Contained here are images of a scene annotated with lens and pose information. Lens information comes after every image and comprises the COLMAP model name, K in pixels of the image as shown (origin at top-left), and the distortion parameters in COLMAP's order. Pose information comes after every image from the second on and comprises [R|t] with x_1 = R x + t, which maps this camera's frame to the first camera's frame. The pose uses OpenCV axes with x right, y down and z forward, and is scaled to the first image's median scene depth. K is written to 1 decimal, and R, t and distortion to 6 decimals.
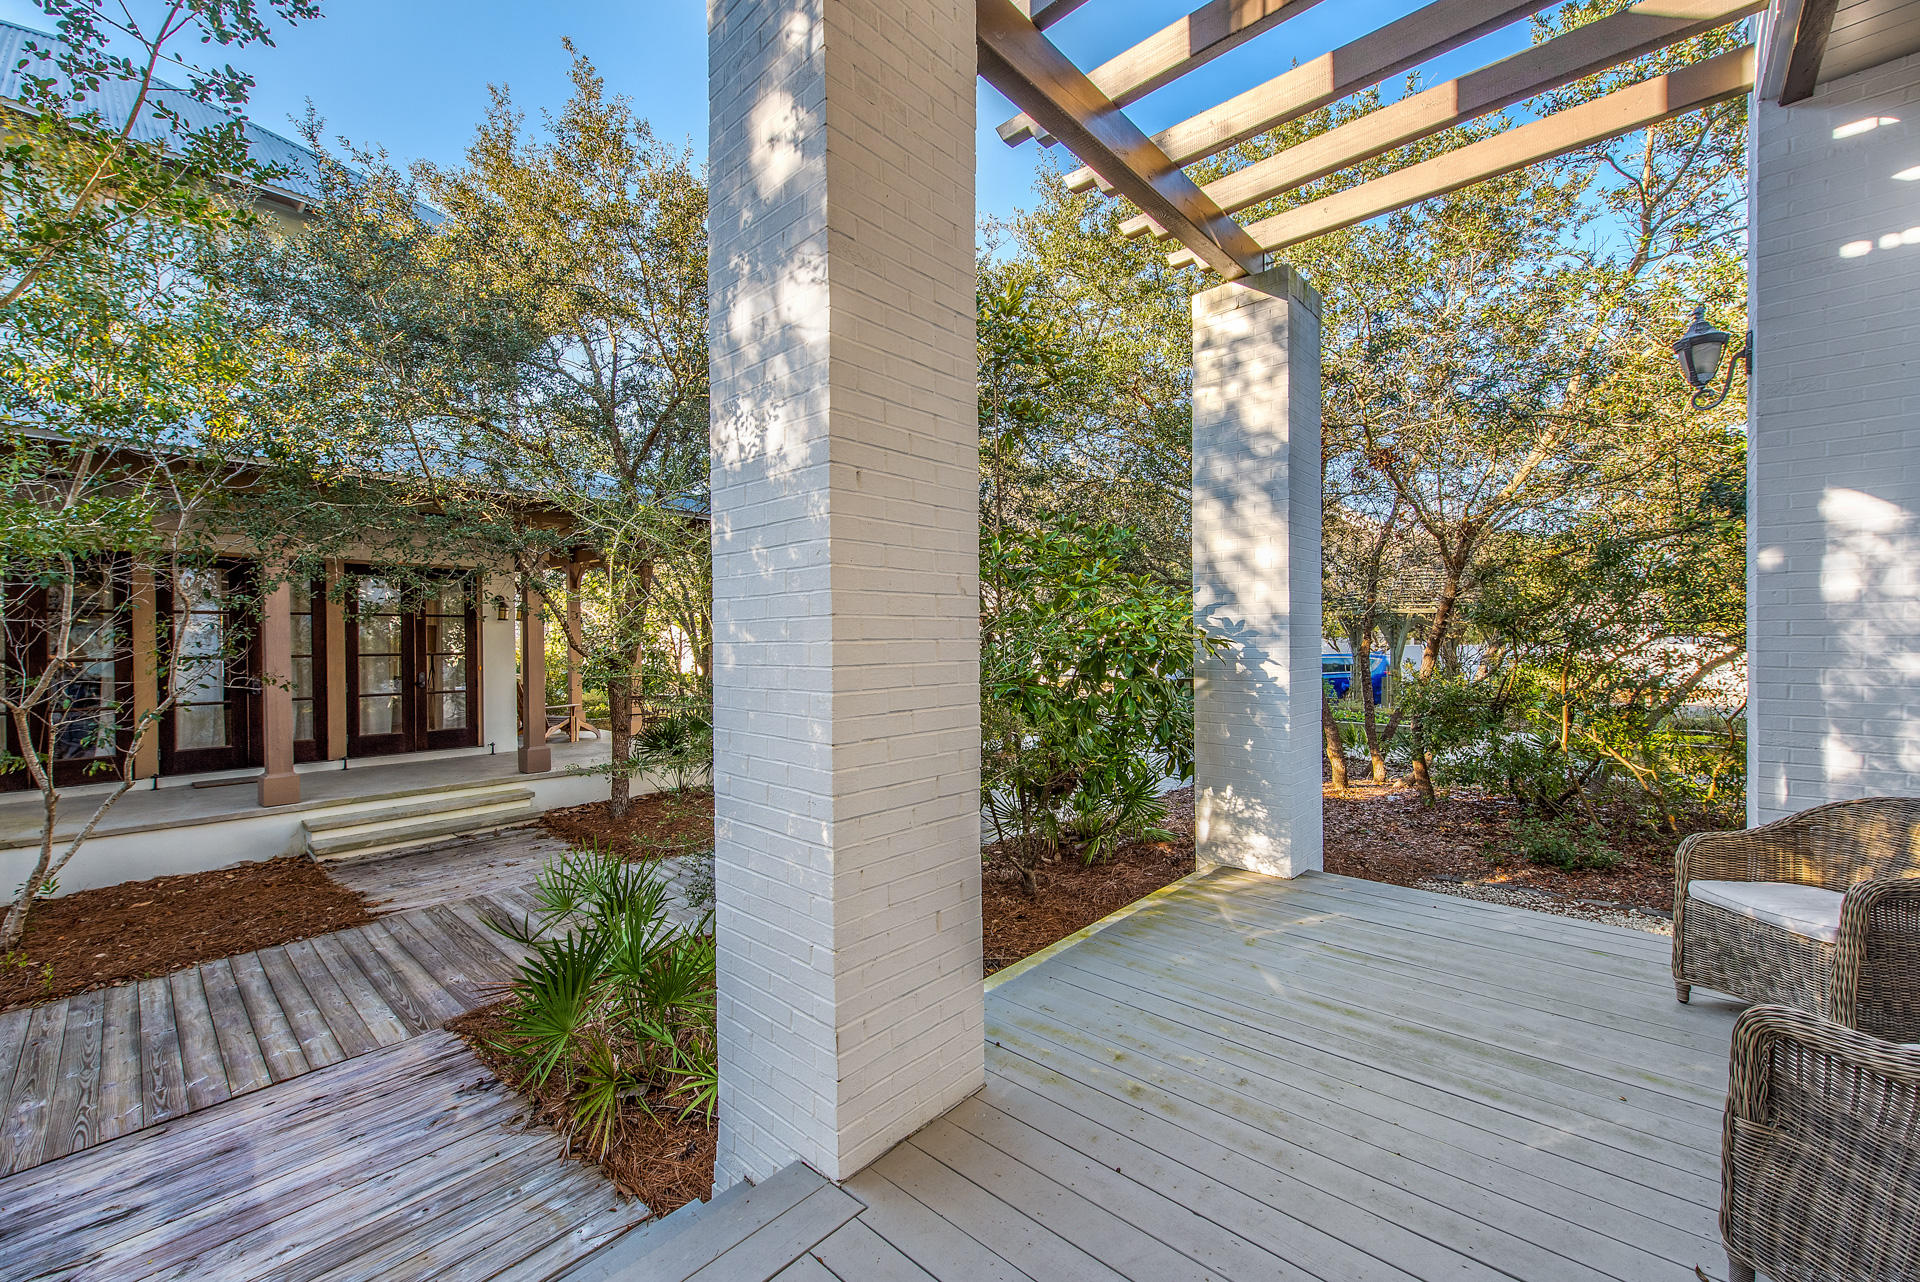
lens RADIAL K [[747.6, 0, 952.2], [0, 747.6, 642.8], [0, 0, 1]] dist [0.005961, 0.000052]
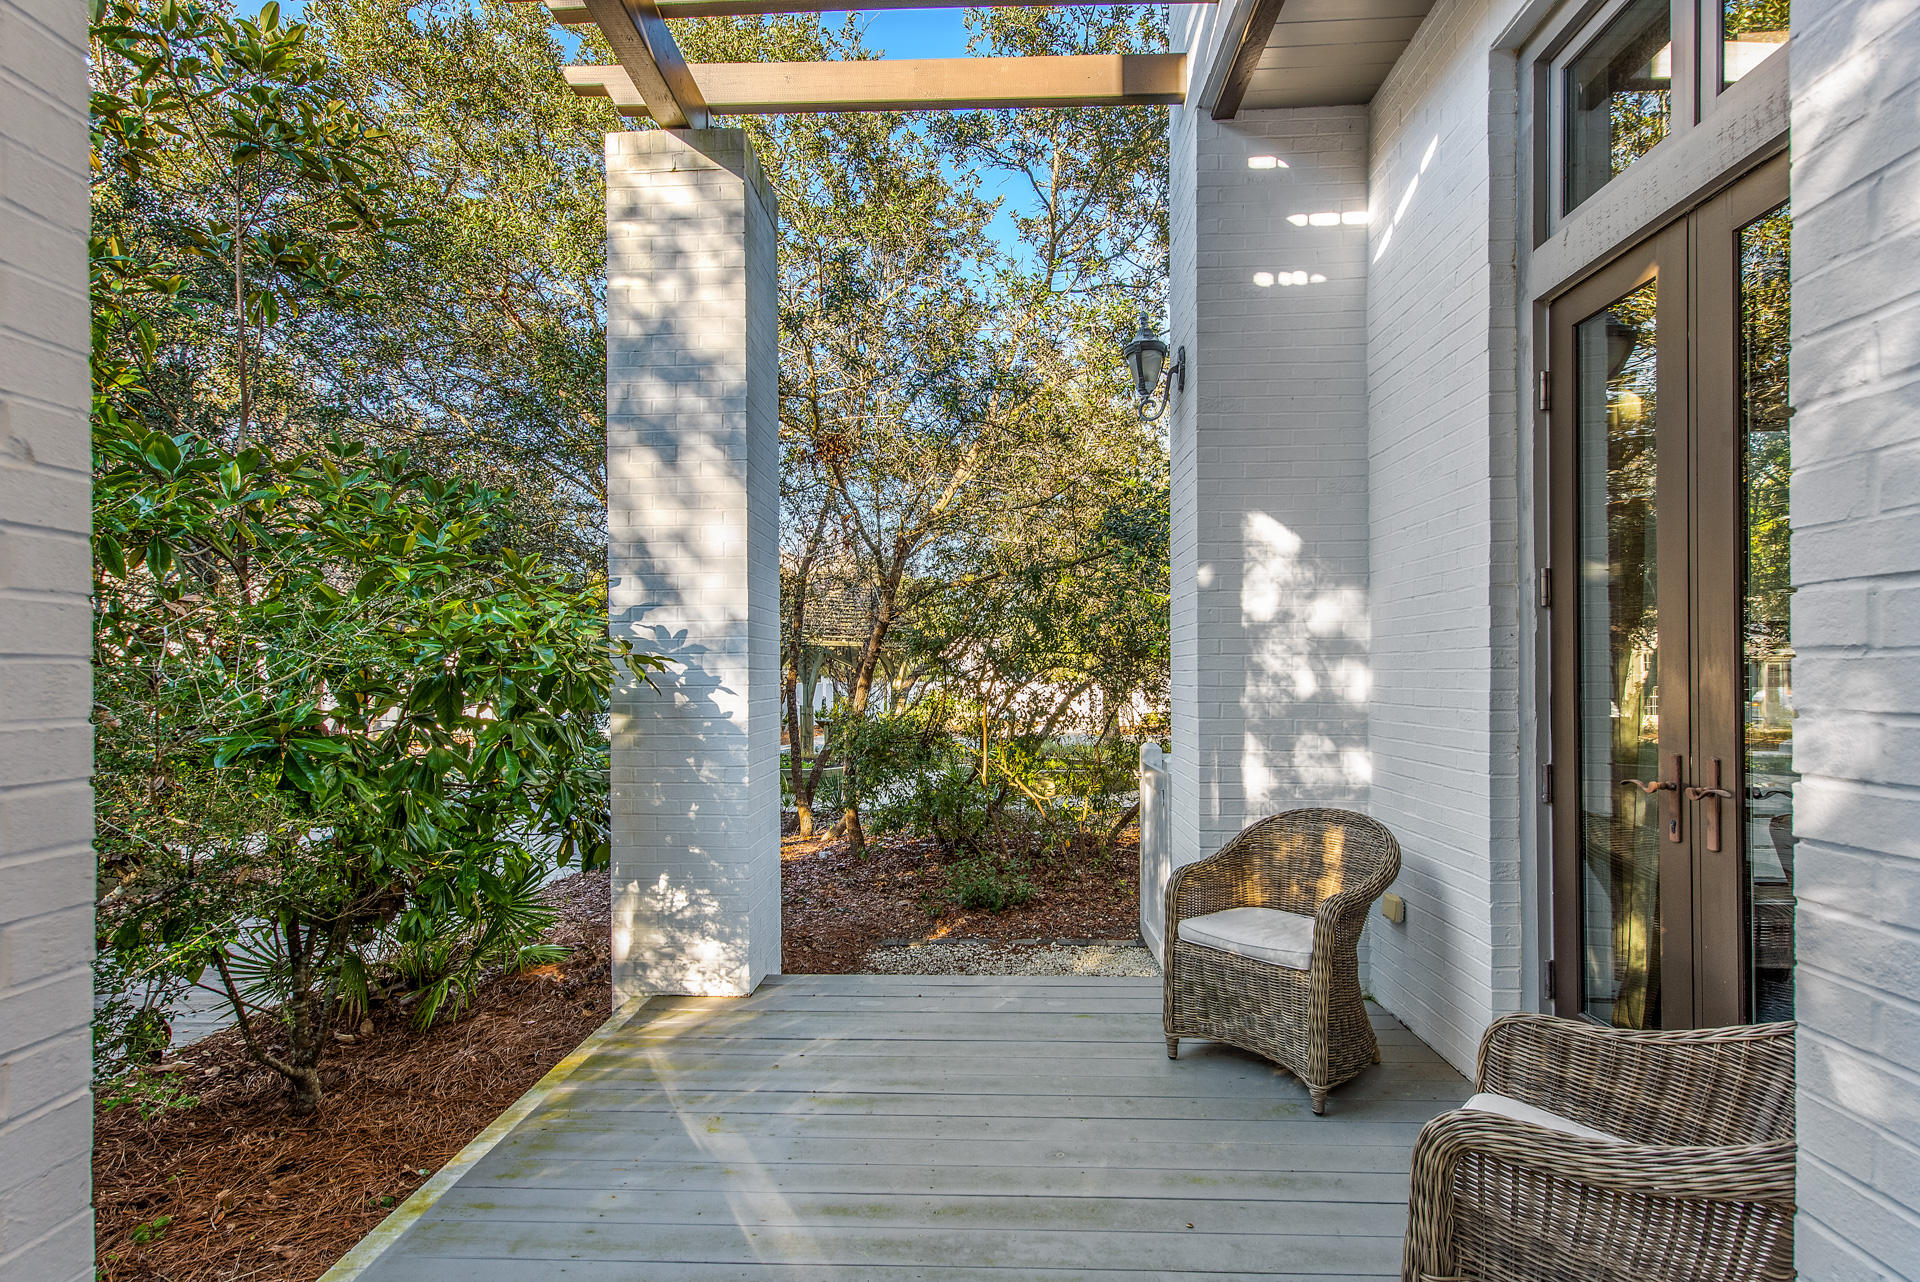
lens RADIAL K [[876.3, 0, 910.4], [0, 876.3, 674.5], [0, 0, 1]] dist [0.017133, -0.005575]
pose [[0.773756, 0.006049, 0.633454, 0.040396], [0.001870, 0.999928, -0.011832, 0.020964], [-0.633481, 0.010340, 0.773690, 0.248350]]
